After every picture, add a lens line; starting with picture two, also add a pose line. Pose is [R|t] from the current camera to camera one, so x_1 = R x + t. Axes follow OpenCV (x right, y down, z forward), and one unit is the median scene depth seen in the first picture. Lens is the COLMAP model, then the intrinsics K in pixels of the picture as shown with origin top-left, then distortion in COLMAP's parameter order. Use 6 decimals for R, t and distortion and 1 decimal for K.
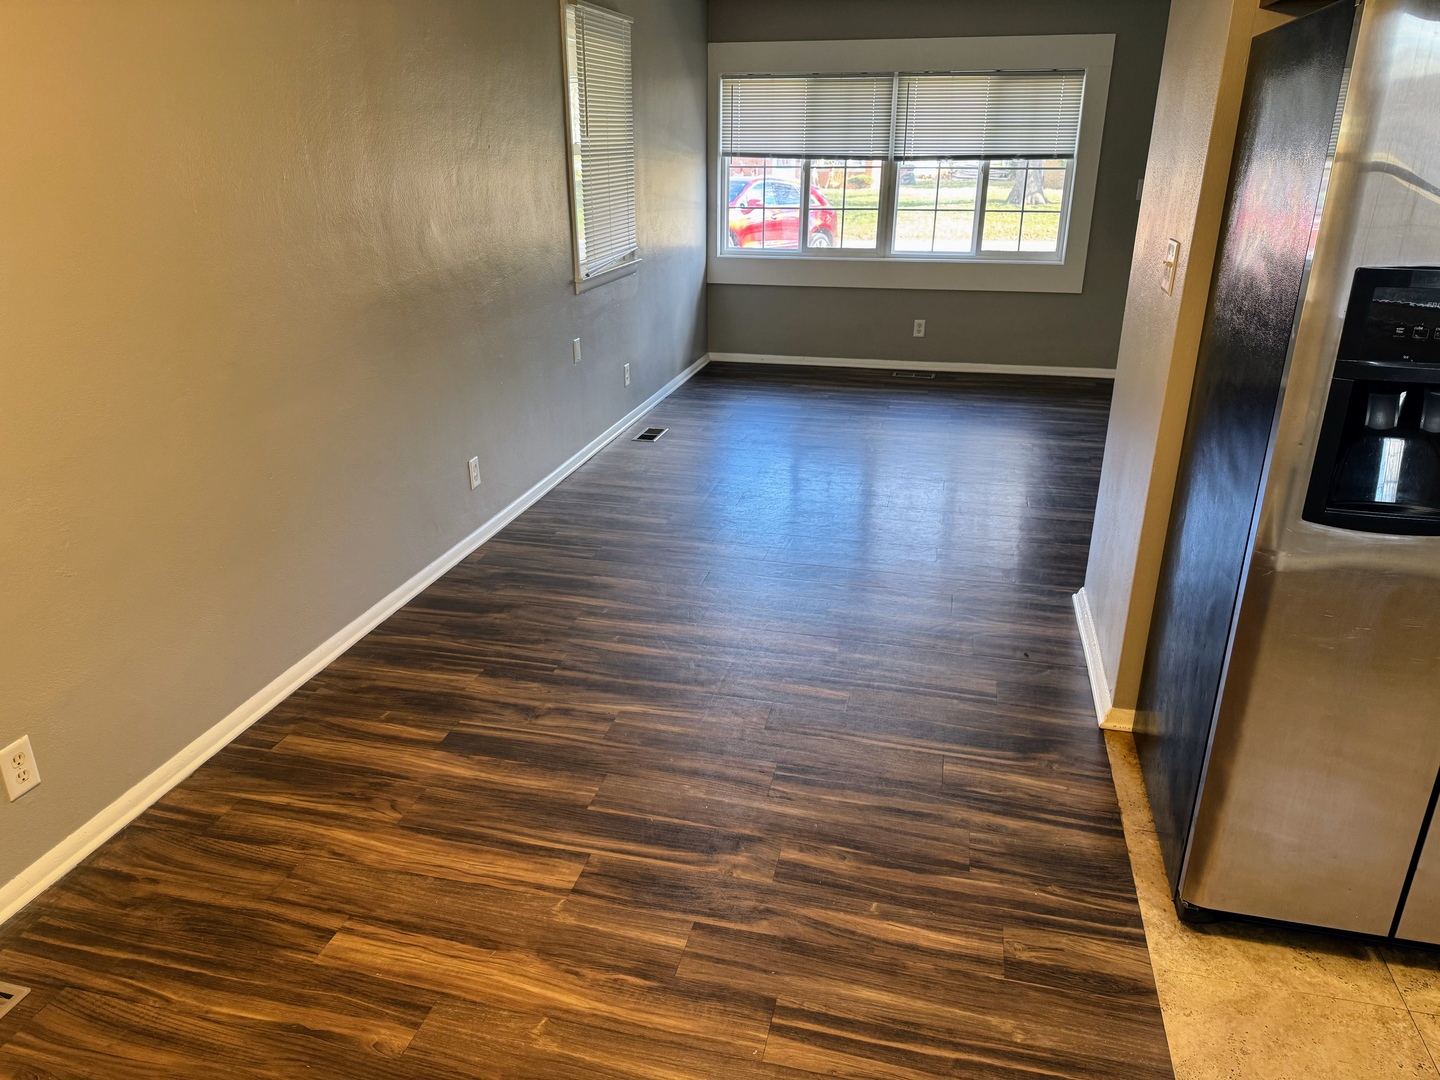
lens RADIAL K [[1000.5, 0, 713.4], [0, 1000.5, 545.7], [0, 0, 1]] dist [0.087939, -0.128602]
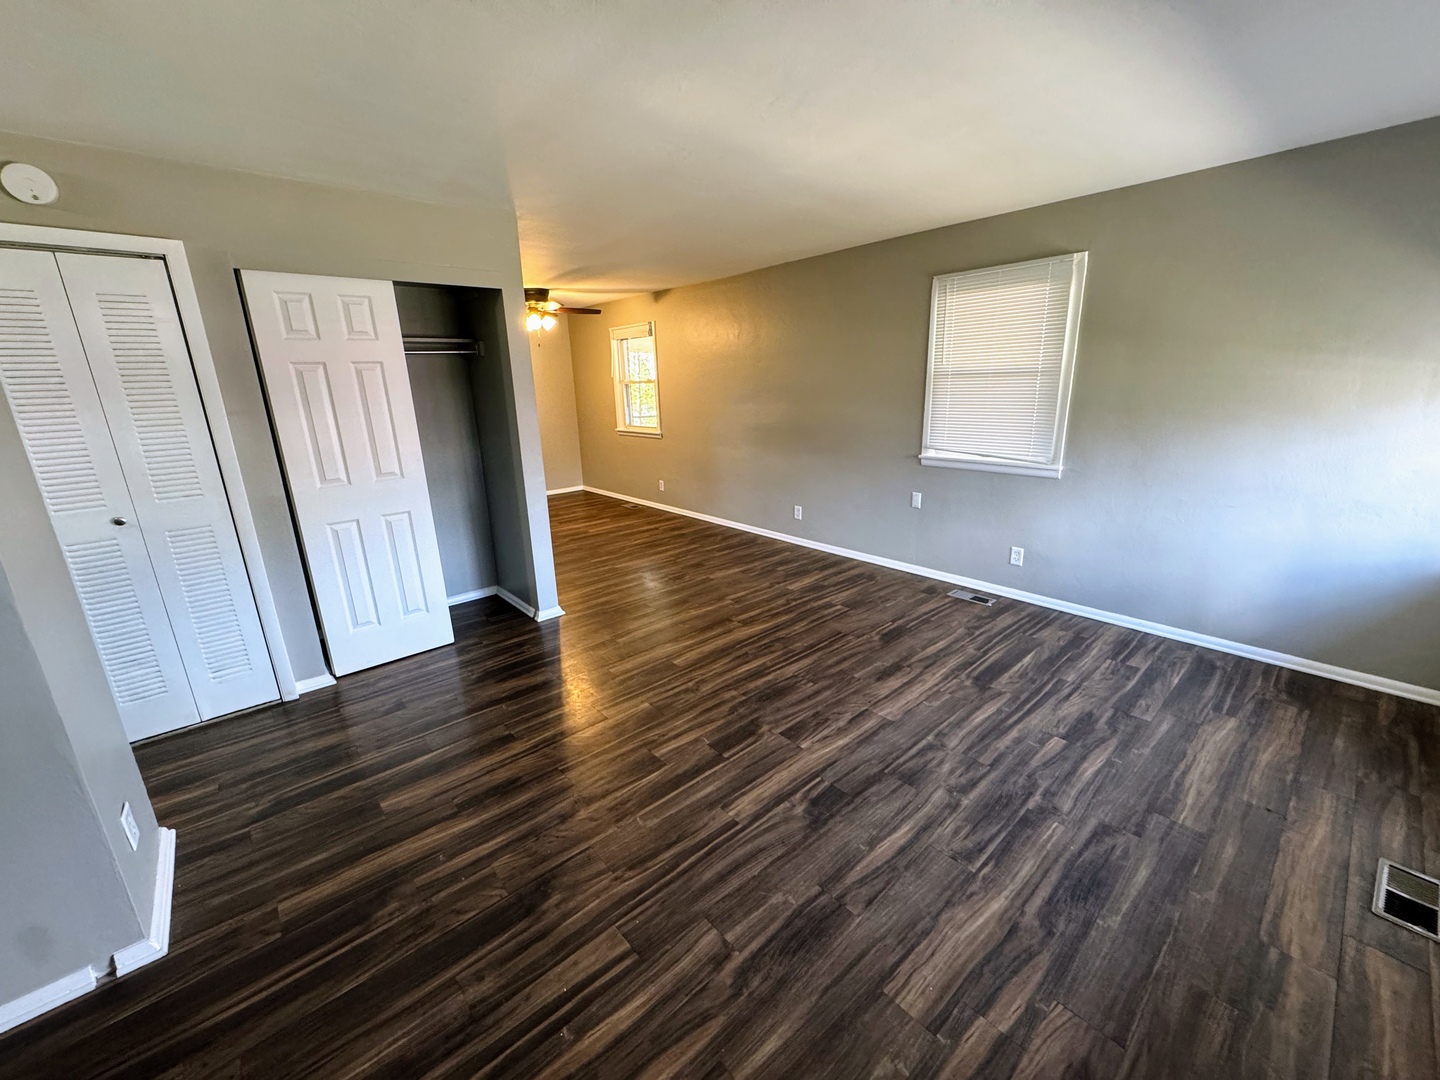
lens RADIAL K [[572.0, 0, 721.2], [0, 572.0, 536.9], [0, 0, 1]] dist [-0.005138, 0.000477]
pose [[-0.572489, 0.230535, -0.786836, 1.548518], [-0.277766, 0.848380, 0.450664, -0.975757], [0.771429, 0.476556, -0.421653, 2.524903]]
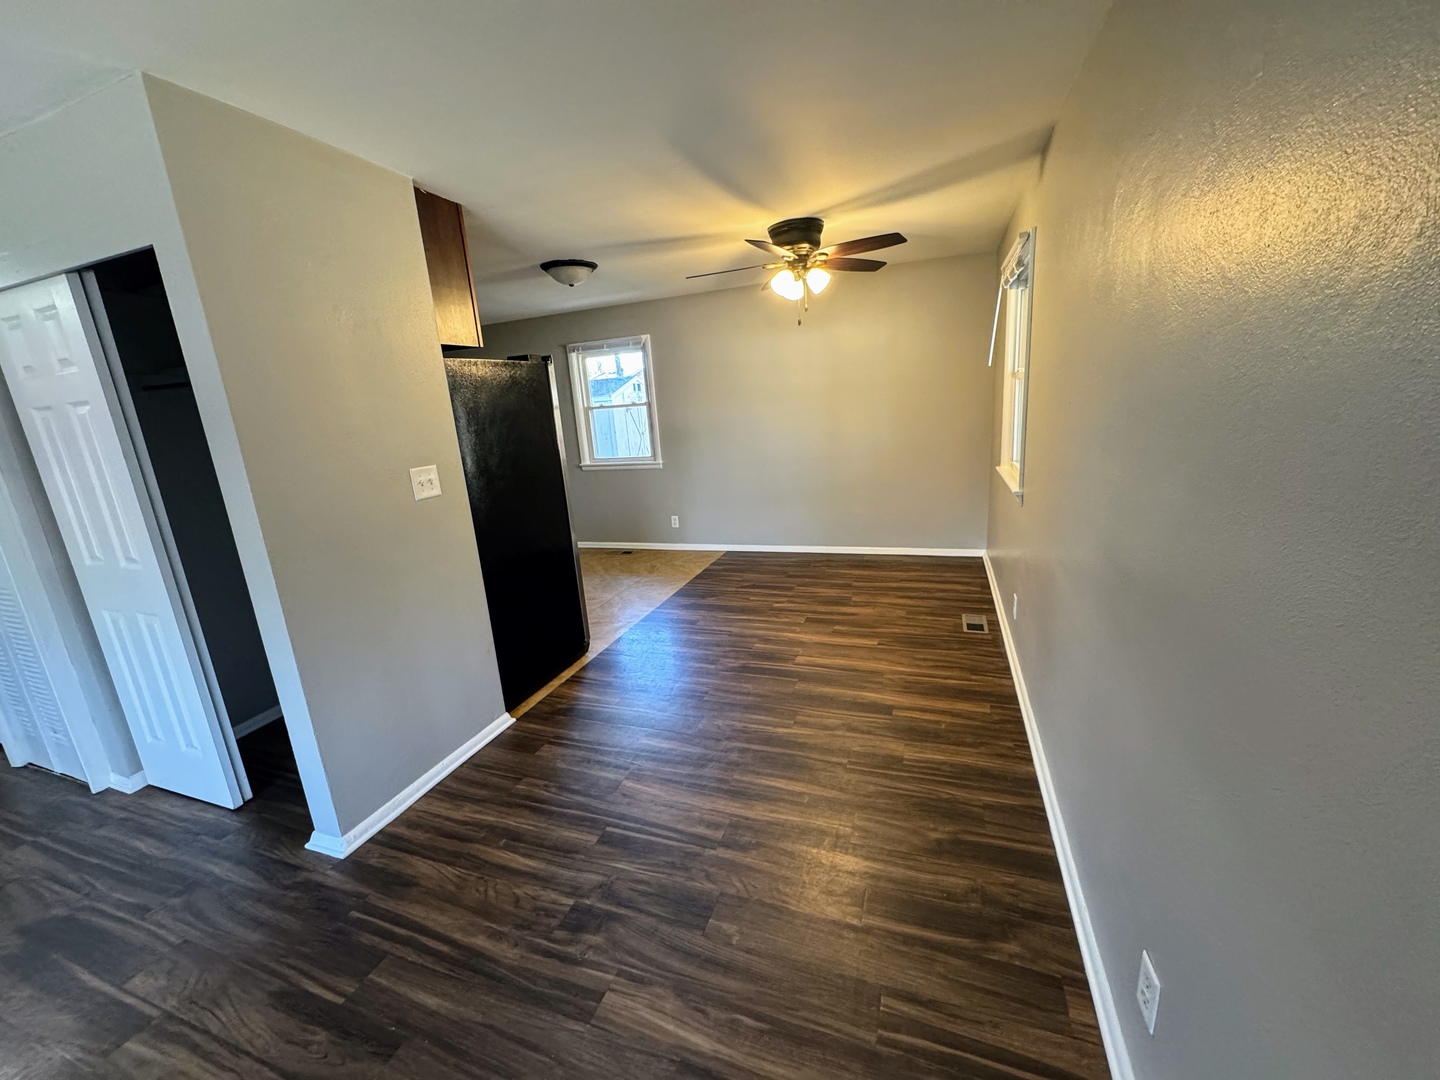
lens RADIAL K [[572.0, 0, 721.2], [0, 572.0, 536.9], [0, 0, 1]] dist [-0.005138, 0.000477]
pose [[-0.991565, 0.039269, 0.123522, -0.134528], [0.103778, 0.811483, 0.575087, -0.752439], [-0.077653, 0.583055, -0.808713, 1.956111]]
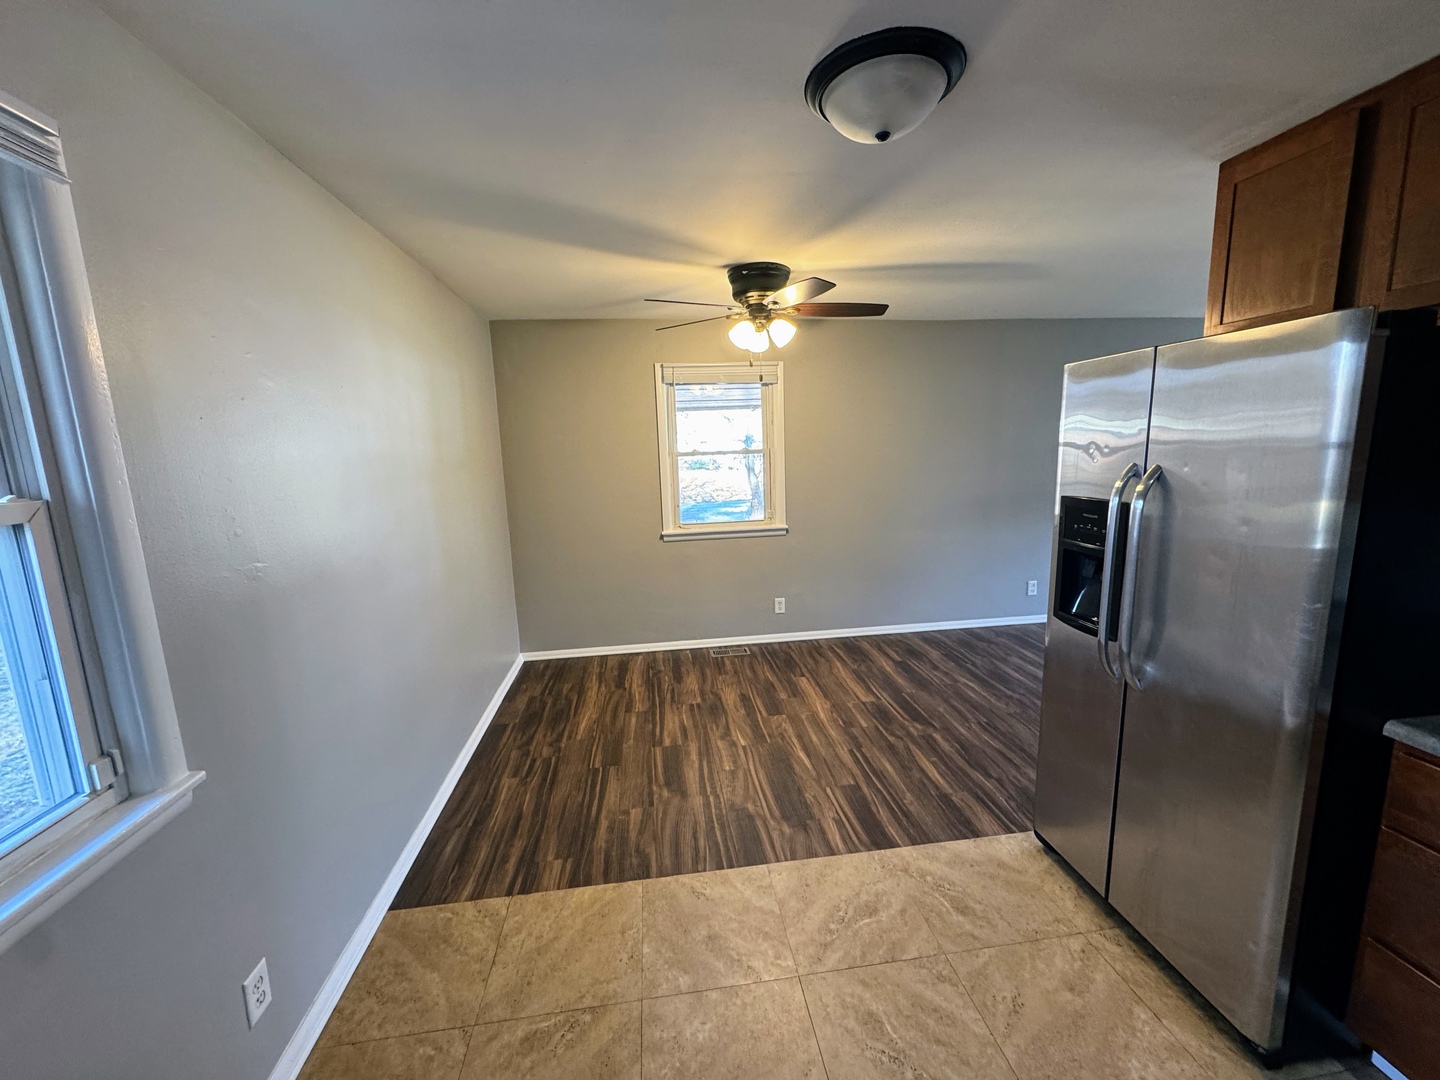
lens RADIAL K [[572.0, 0, 721.2], [0, 572.0, 536.9], [0, 0, 1]] dist [-0.005138, 0.000477]
pose [[0.362096, 0.138521, -0.921791, 1.036265], [-0.314876, 0.948945, 0.018913, 0.009316], [0.877348, 0.283401, 0.387226, -0.054096]]
